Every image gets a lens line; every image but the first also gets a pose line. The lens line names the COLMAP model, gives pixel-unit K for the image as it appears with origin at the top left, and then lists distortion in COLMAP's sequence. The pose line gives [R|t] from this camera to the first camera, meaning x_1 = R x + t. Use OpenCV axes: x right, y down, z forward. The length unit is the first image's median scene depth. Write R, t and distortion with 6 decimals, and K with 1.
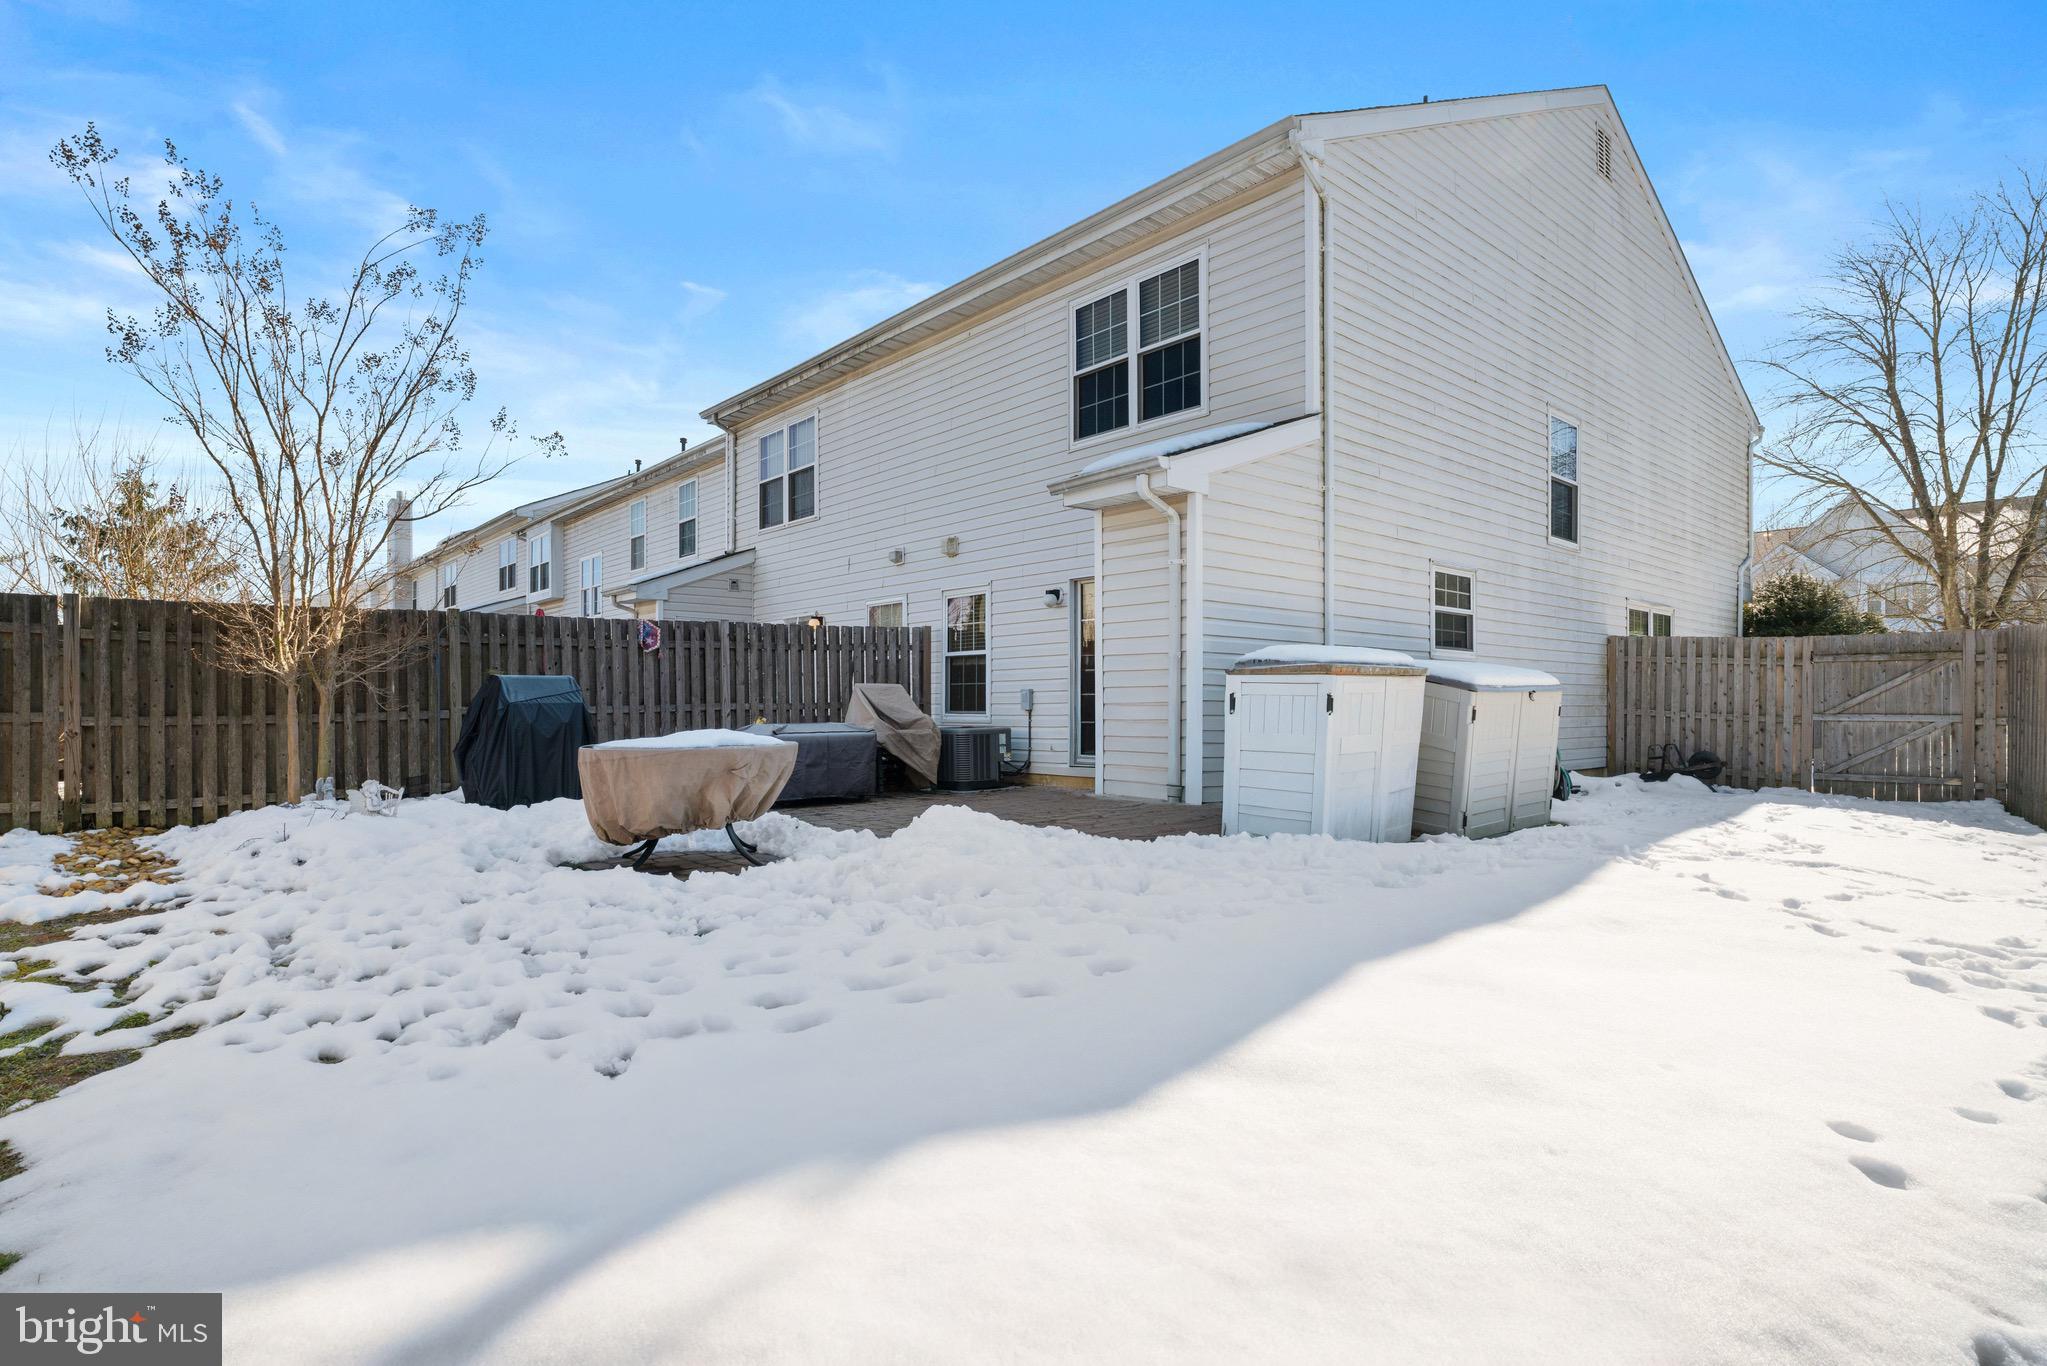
lens RADIAL K [[1034.7, 0, 1024.0], [0, 1034.7, 717.8], [0, 0, 1]] dist [-0.000517, -0.000181]
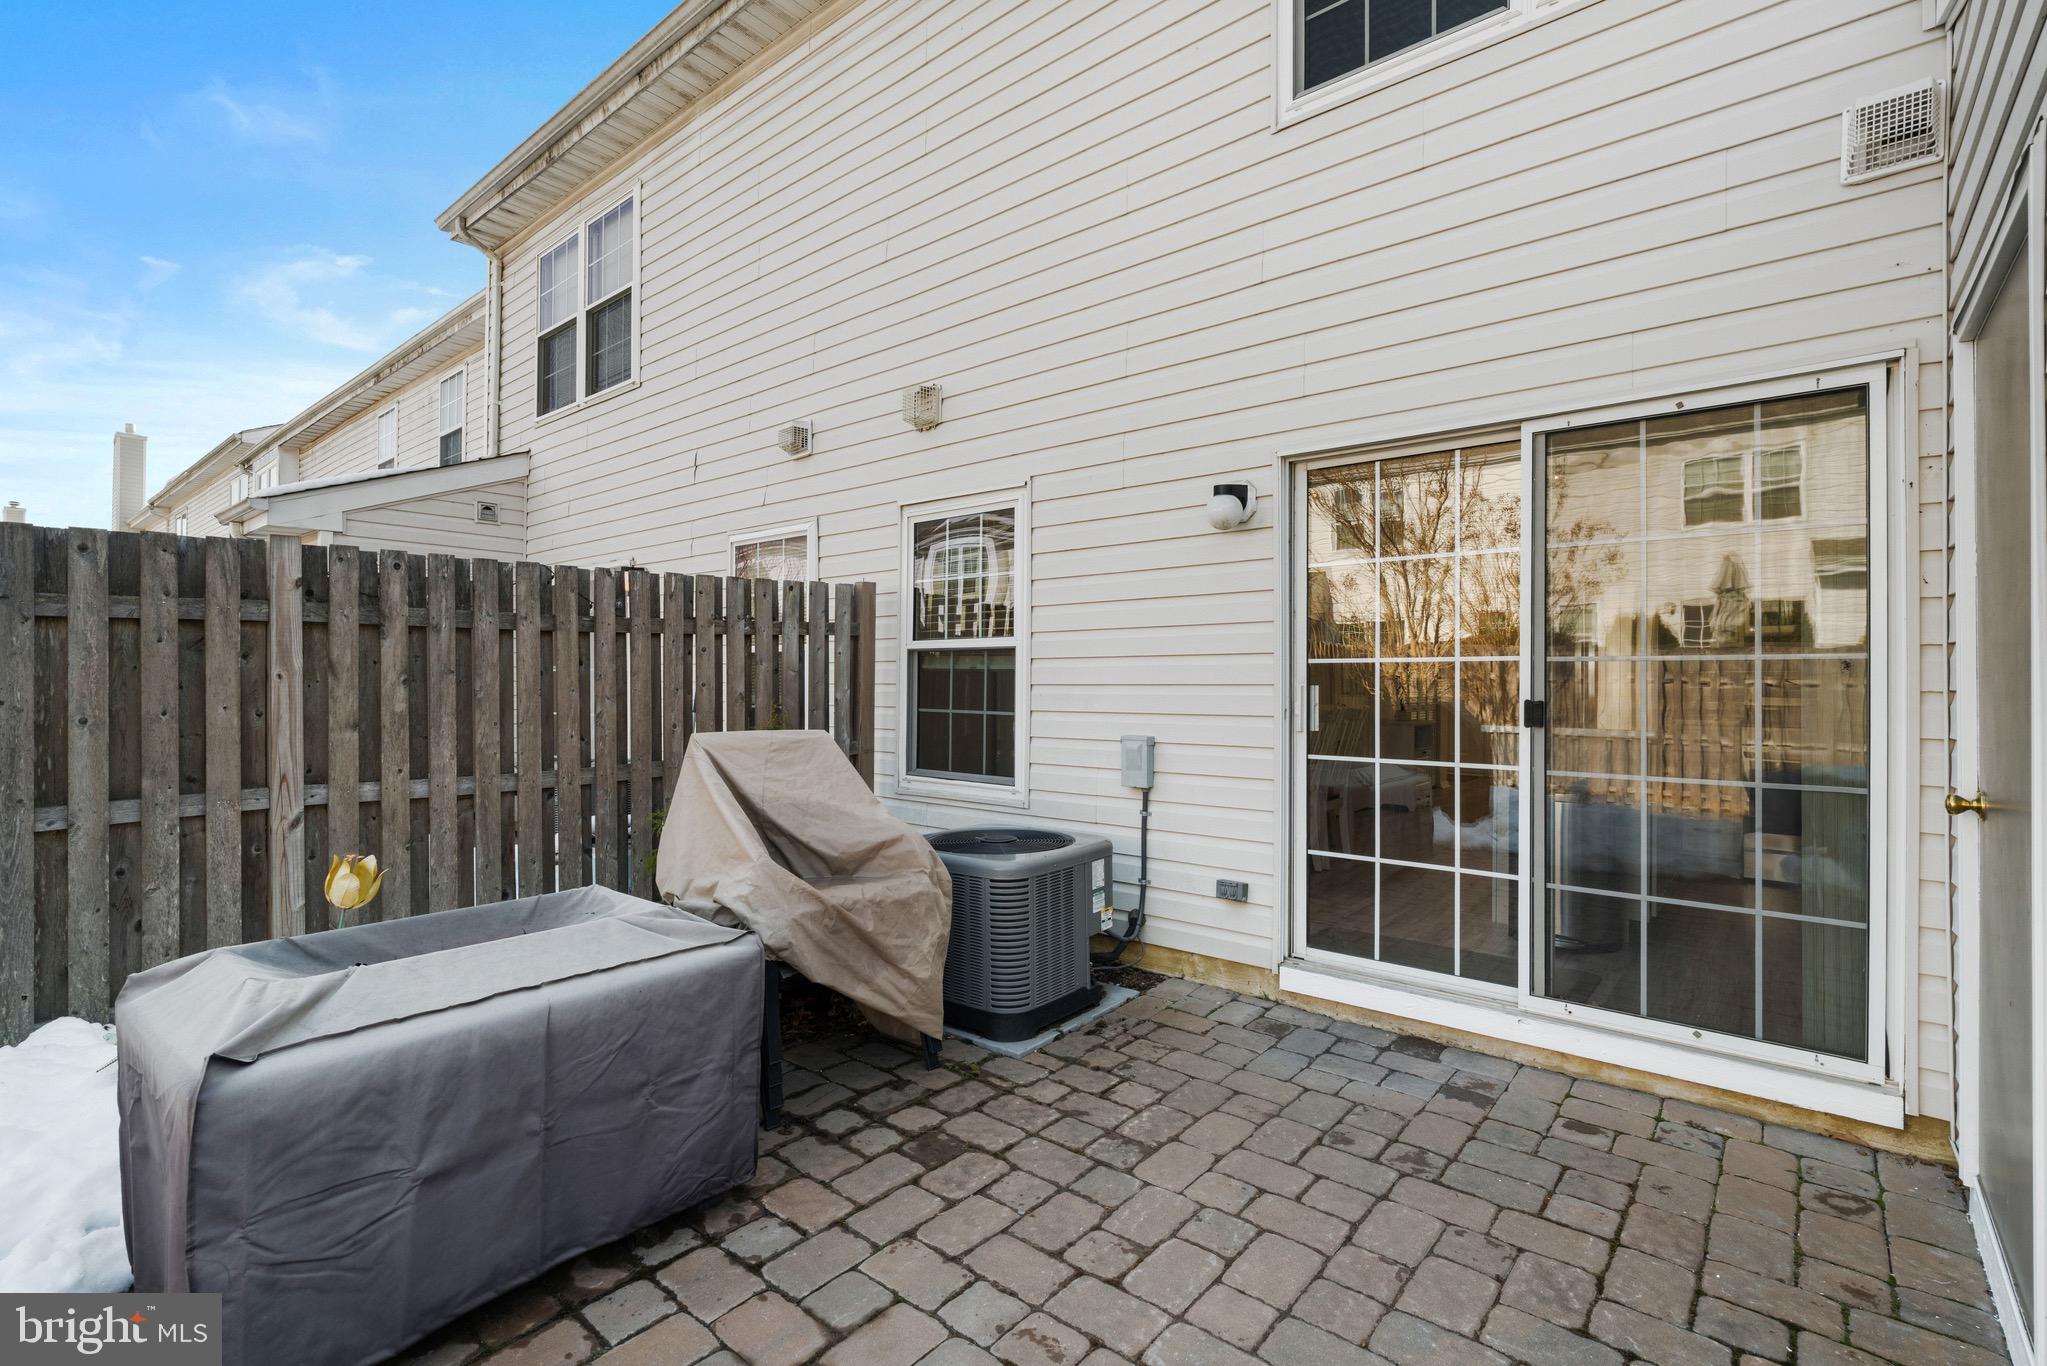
lens RADIAL K [[929.8, 0, 1022.4], [0, 929.8, 689.2], [0, 0, 1]] dist [-0.000234, -0.000056]
pose [[0.988511, 0.005601, 0.151044, -0.088971], [-0.004785, 0.999972, -0.005763, -0.040022], [-0.151072, 0.004974, 0.988510, 0.593587]]
